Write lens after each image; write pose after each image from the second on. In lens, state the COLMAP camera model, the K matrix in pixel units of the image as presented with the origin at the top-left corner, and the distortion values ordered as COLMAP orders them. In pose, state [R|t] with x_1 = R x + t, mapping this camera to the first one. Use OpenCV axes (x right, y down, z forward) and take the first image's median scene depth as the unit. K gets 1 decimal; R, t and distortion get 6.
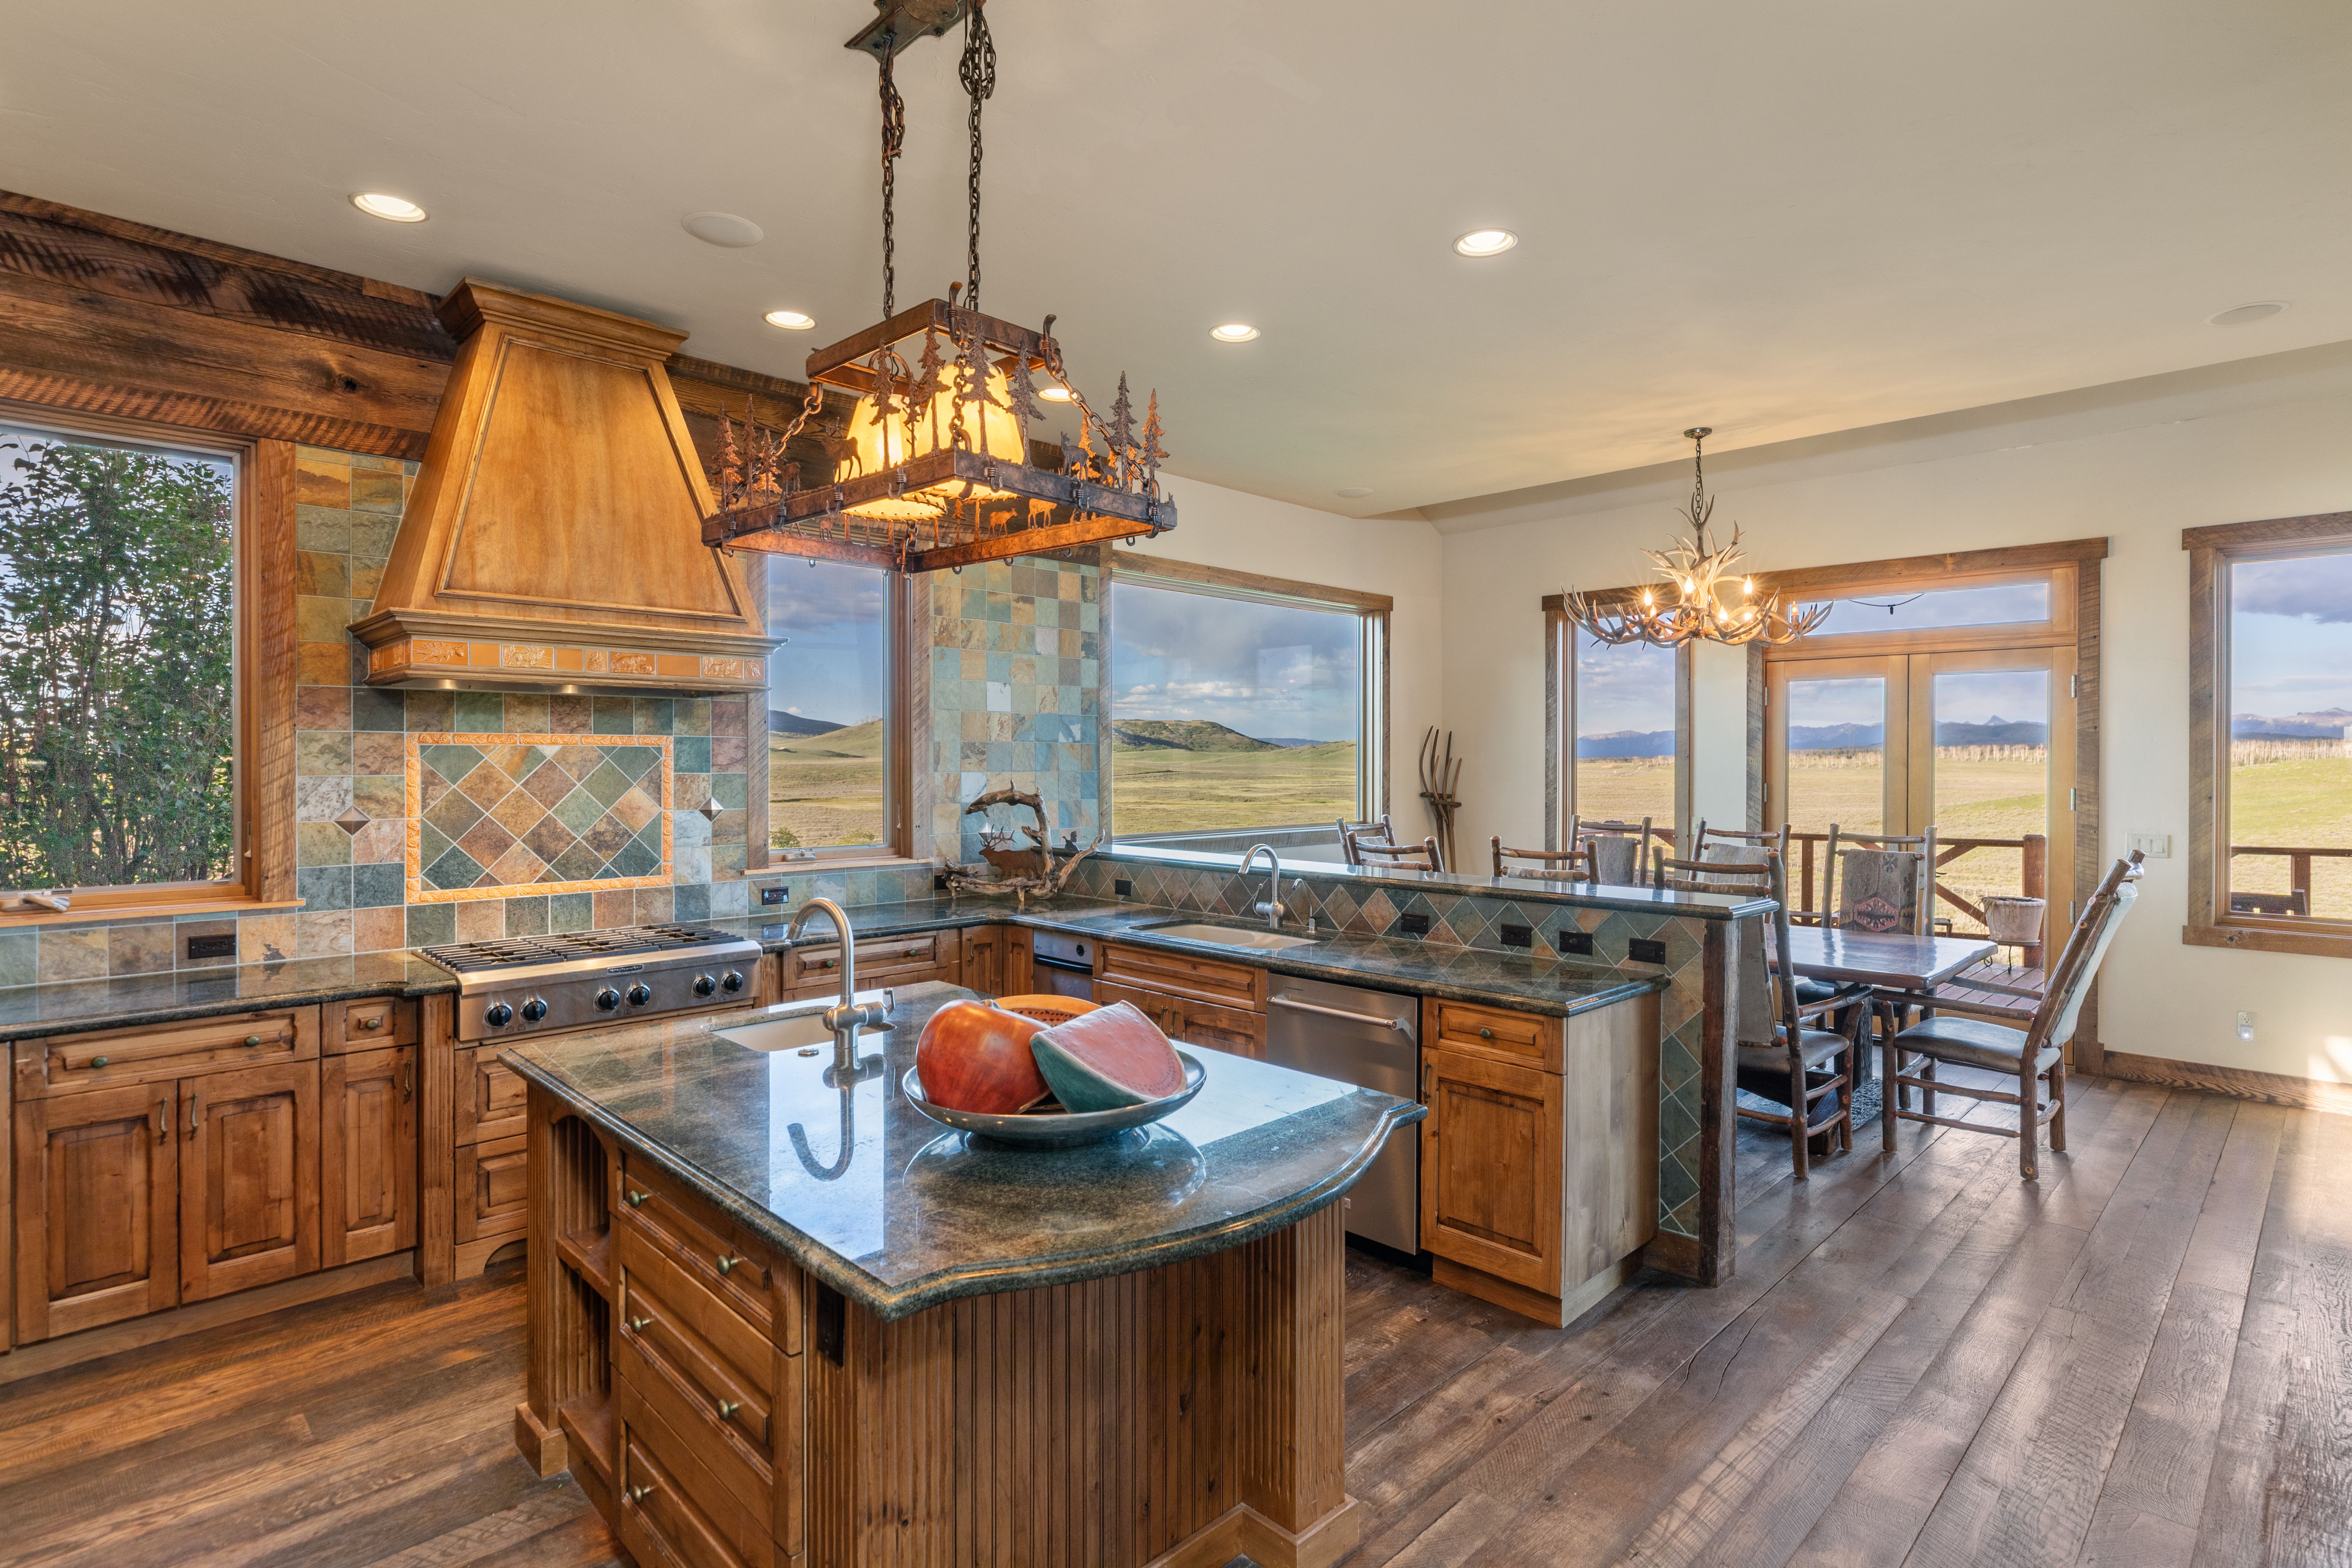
lens RADIAL K [[1171.1, 0, 1201.0], [0, 1171.1, 766.4], [0, 0, 1]] dist [0.001028, 0.000977]
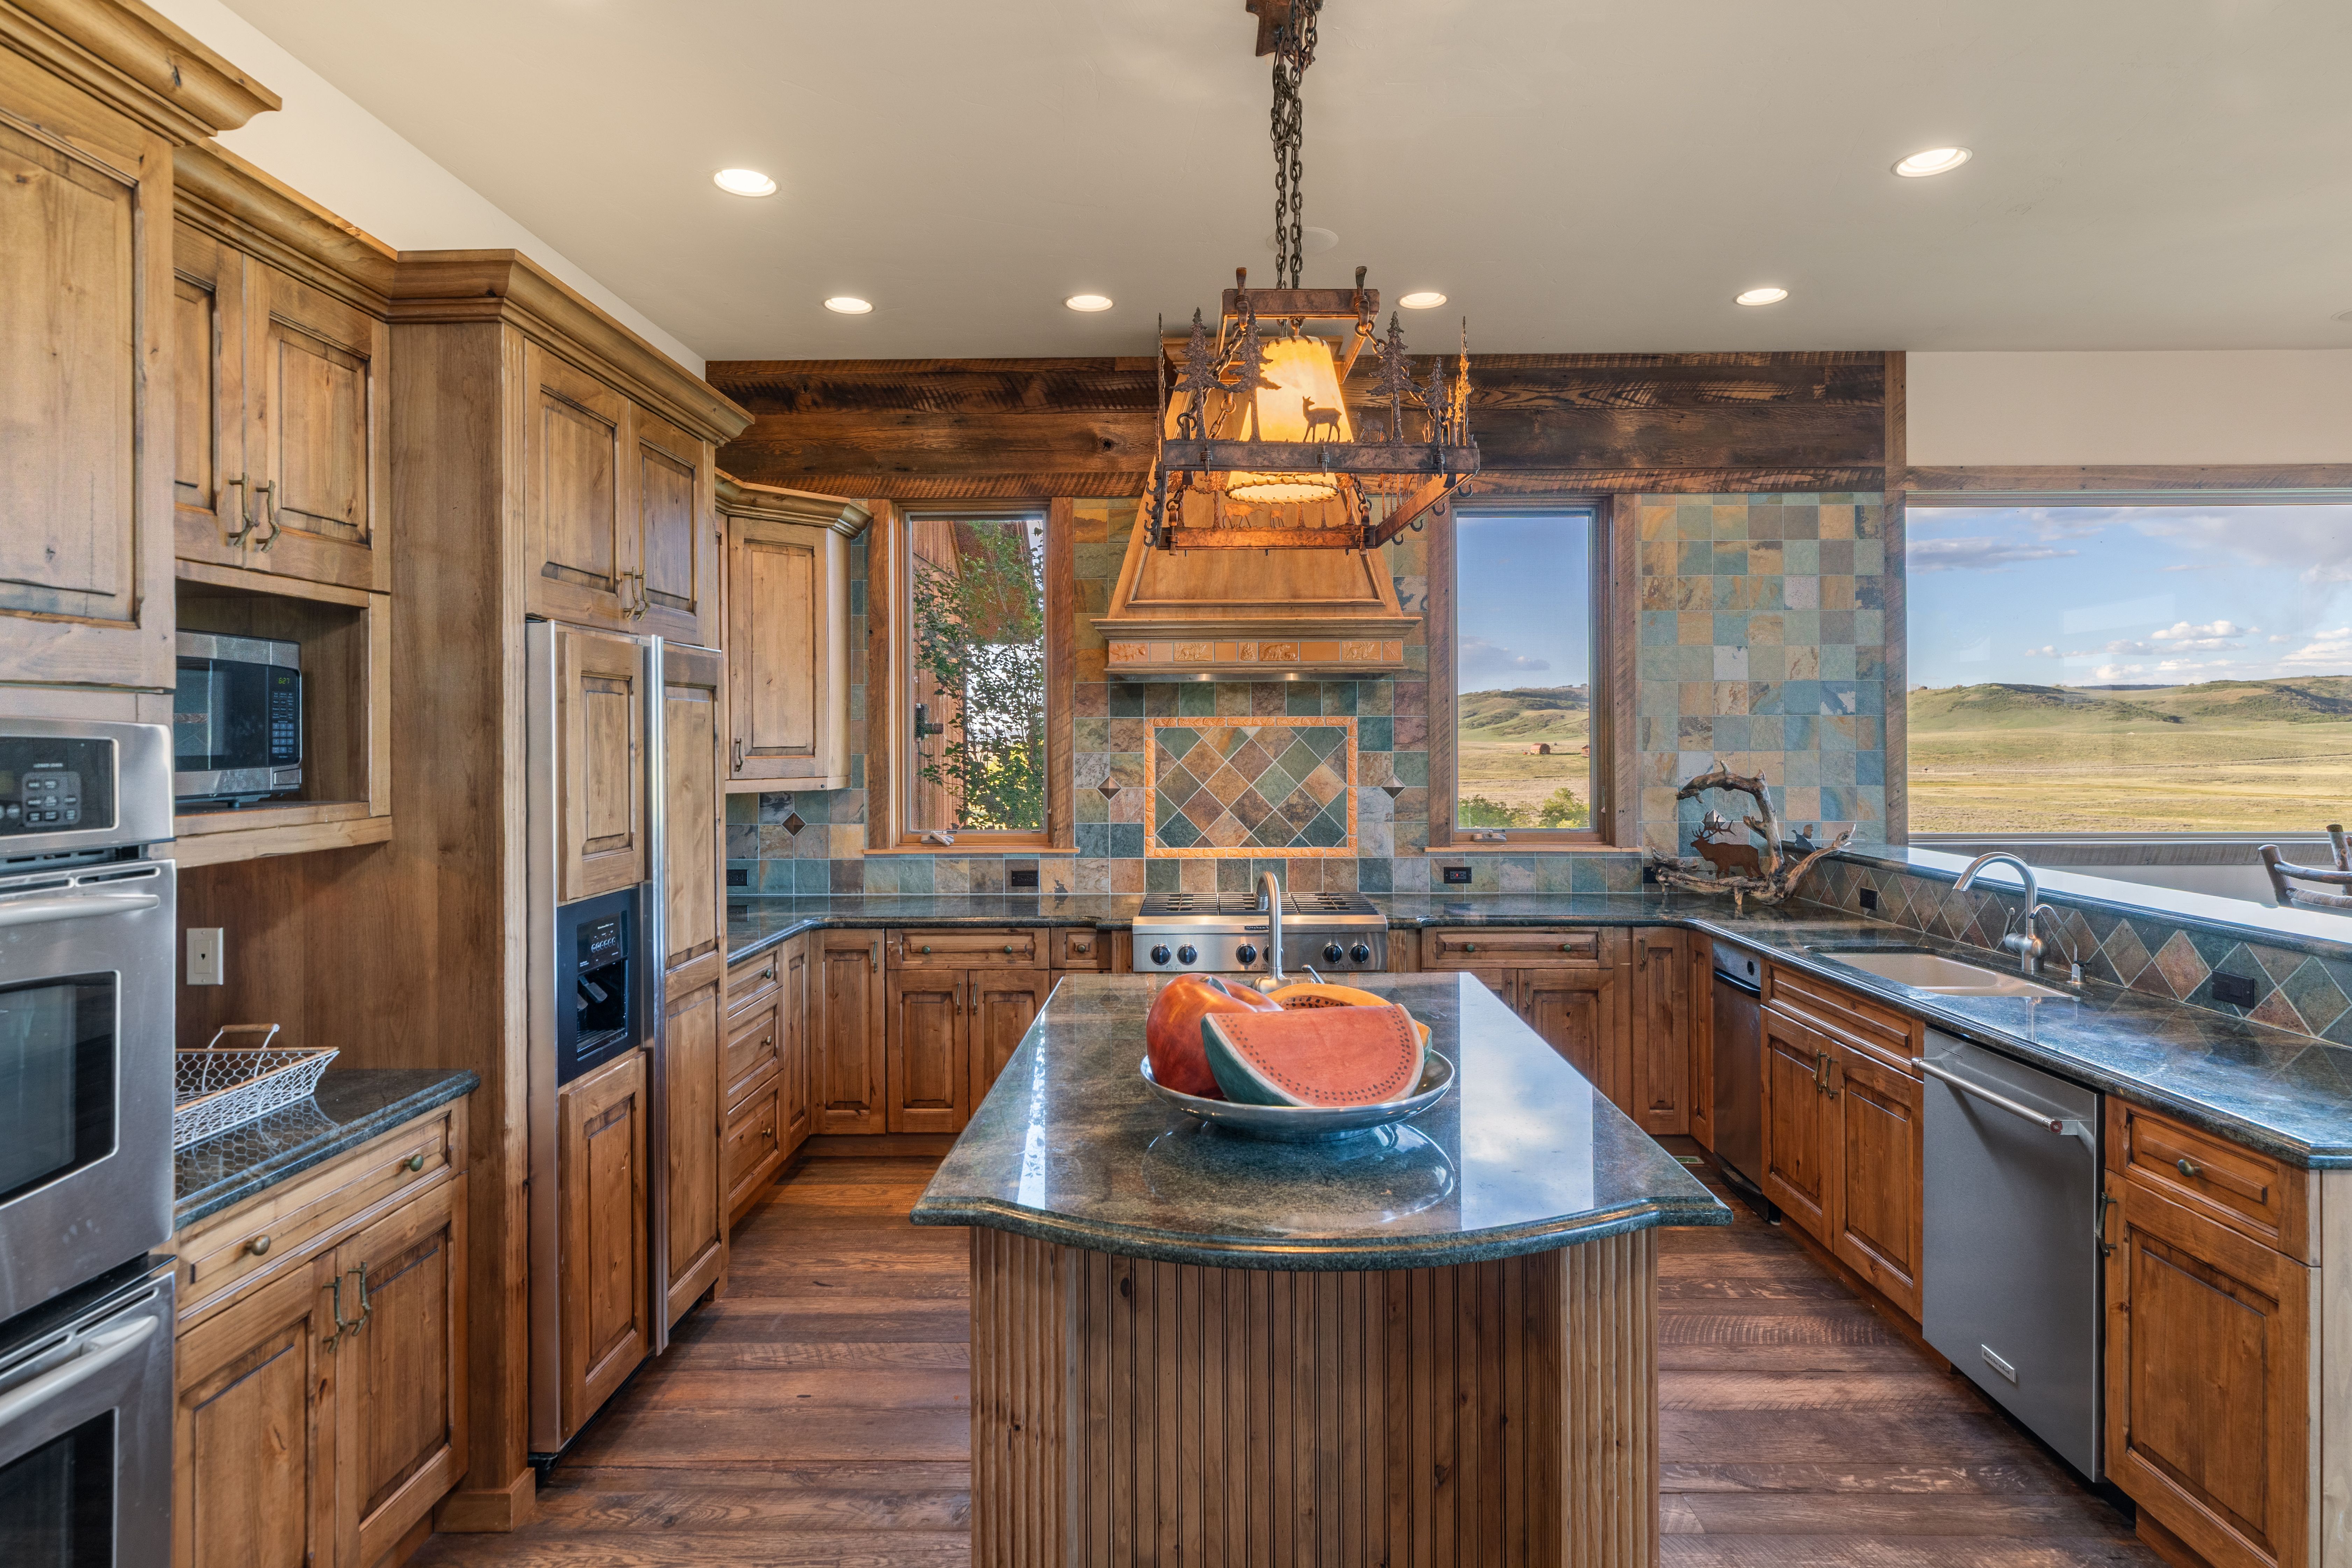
lens RADIAL K [[1249.6, 0, 1187.5], [0, 1249.6, 737.1], [0, 0, 1]] dist [0.001338, 0.000425]
pose [[0.694702, -0.005258, -0.719279, 0.278799], [0.000964, 0.999979, -0.006379, -0.000151], [0.719297, 0.003738, 0.694692, 0.113773]]
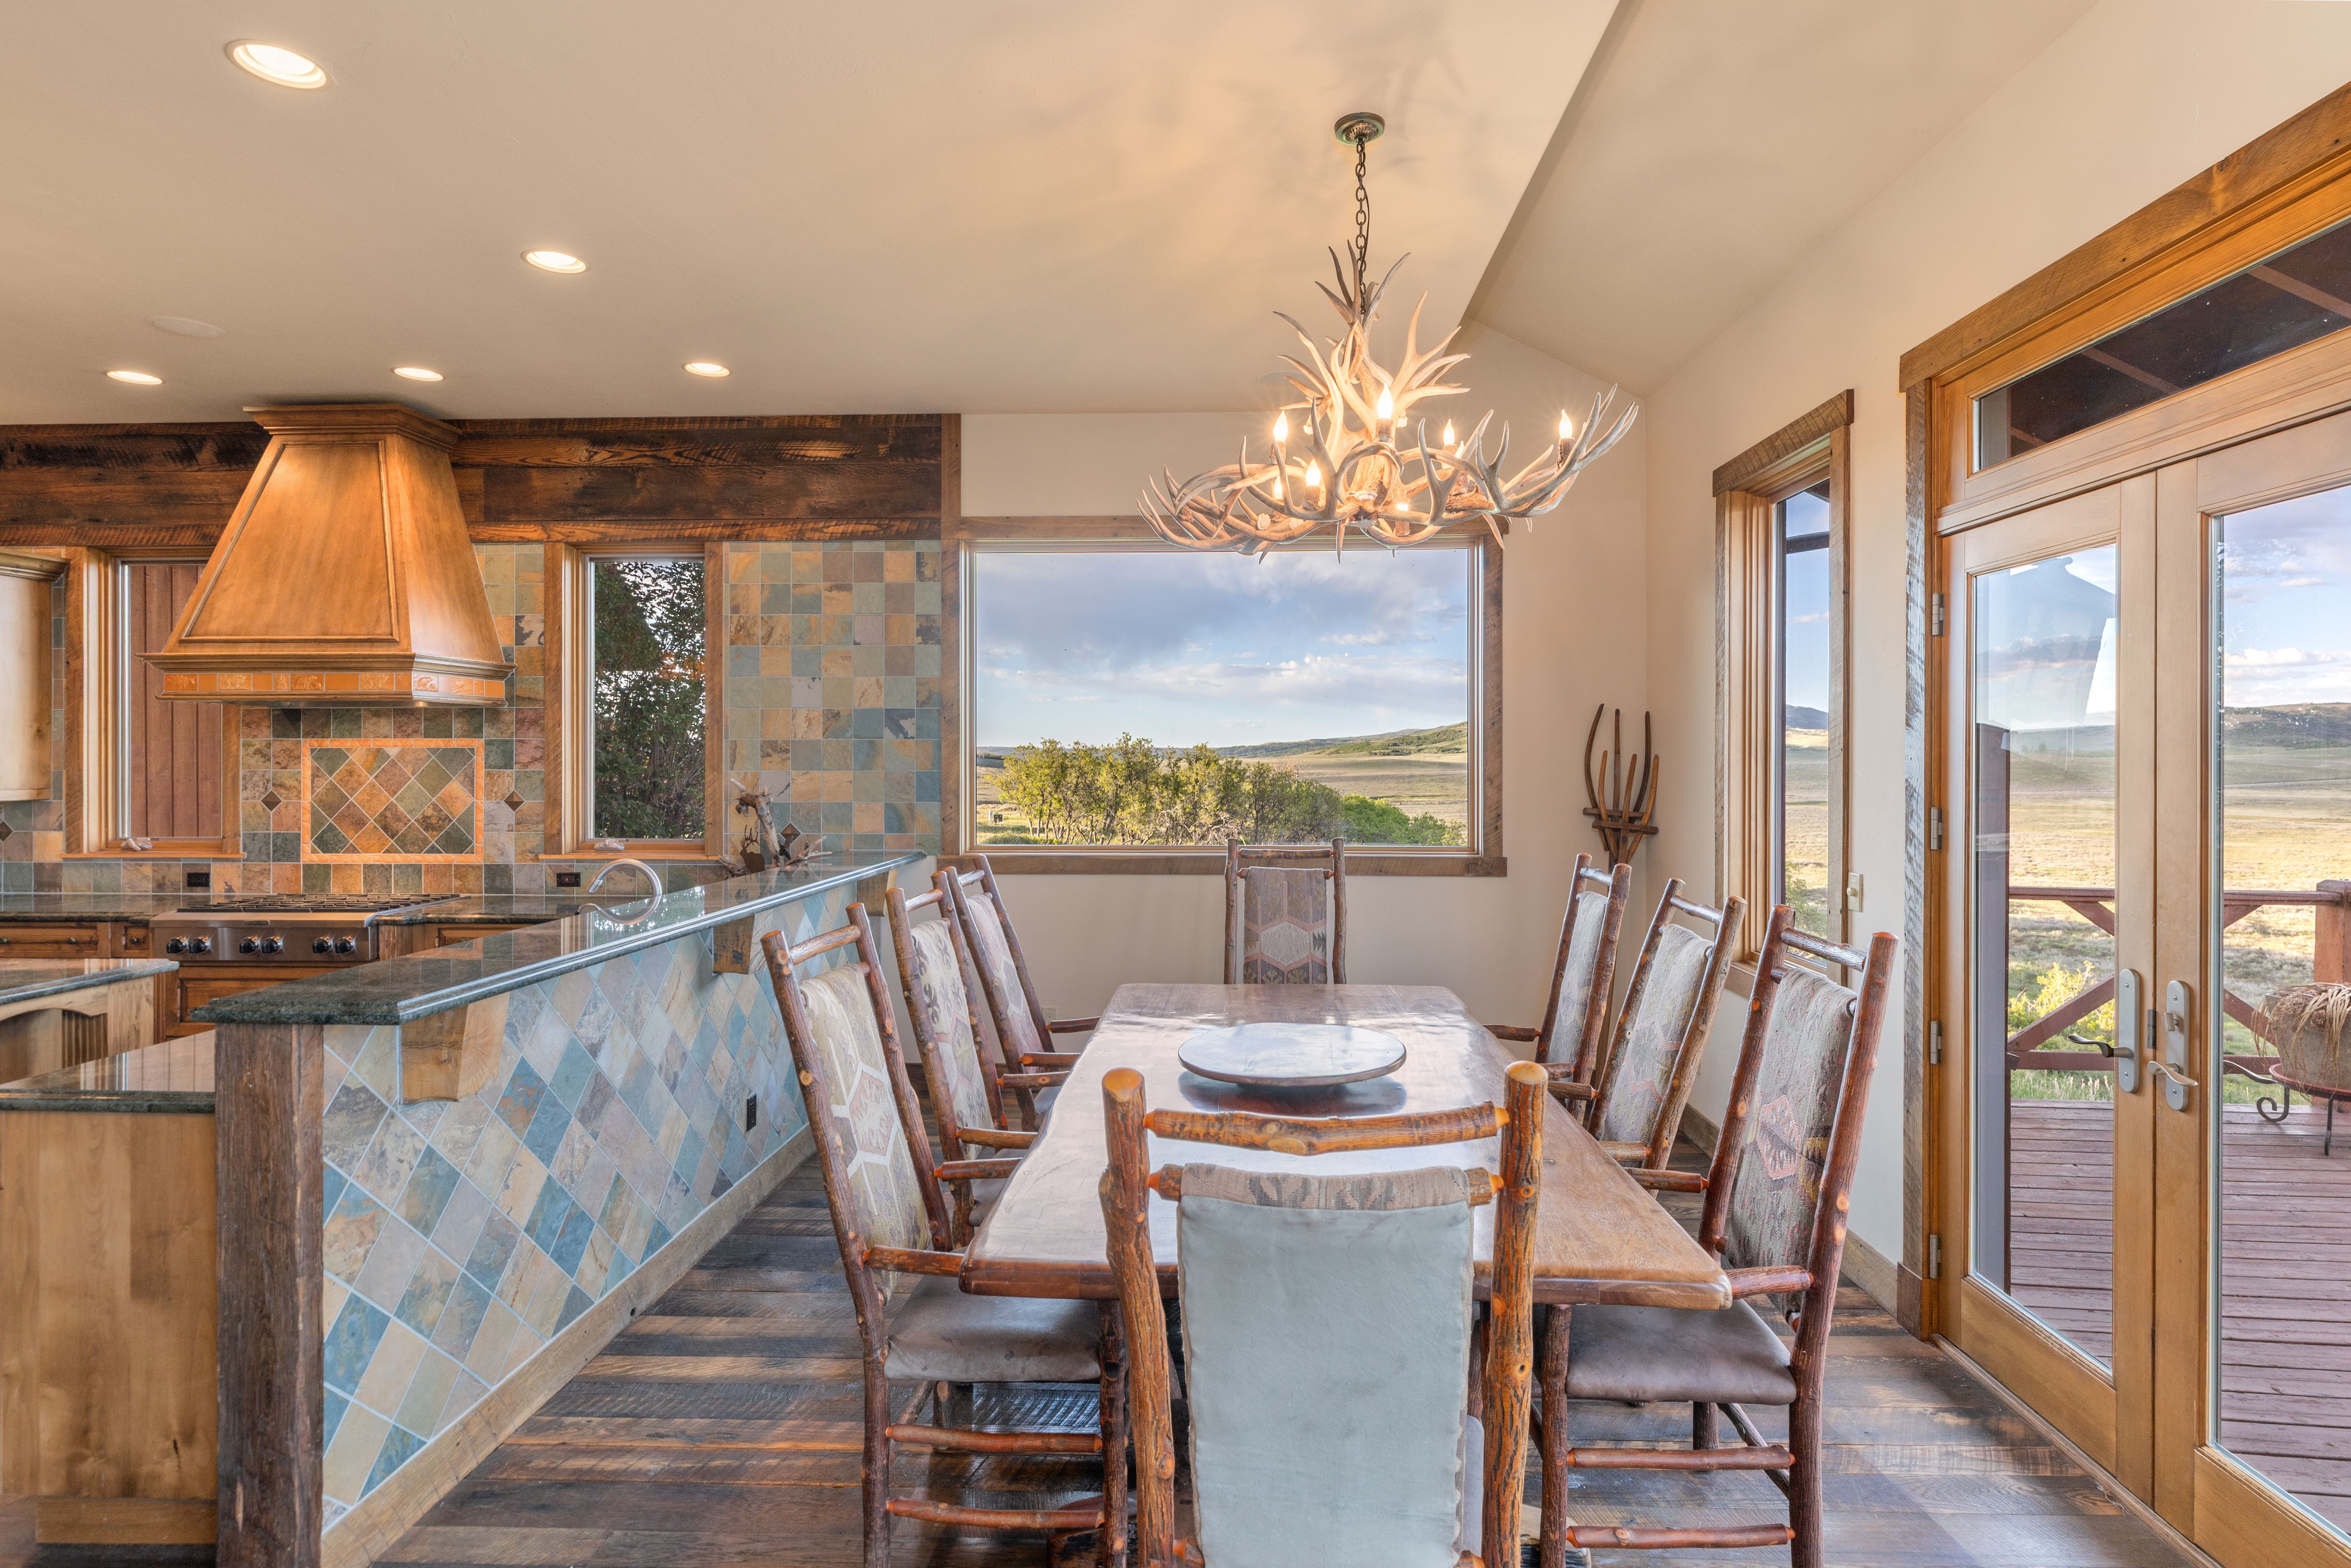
lens RADIAL K [[1178.5, 0, 1201.0], [0, 1178.5, 759.9], [0, 0, 1]] dist [0.000340, 0.001851]
pose [[0.674352, 0.000030, -0.738410, 1.019288], [-0.003150, 0.999991, -0.002836, -0.003181], [0.738404, 0.004239, 0.674346, 0.793476]]
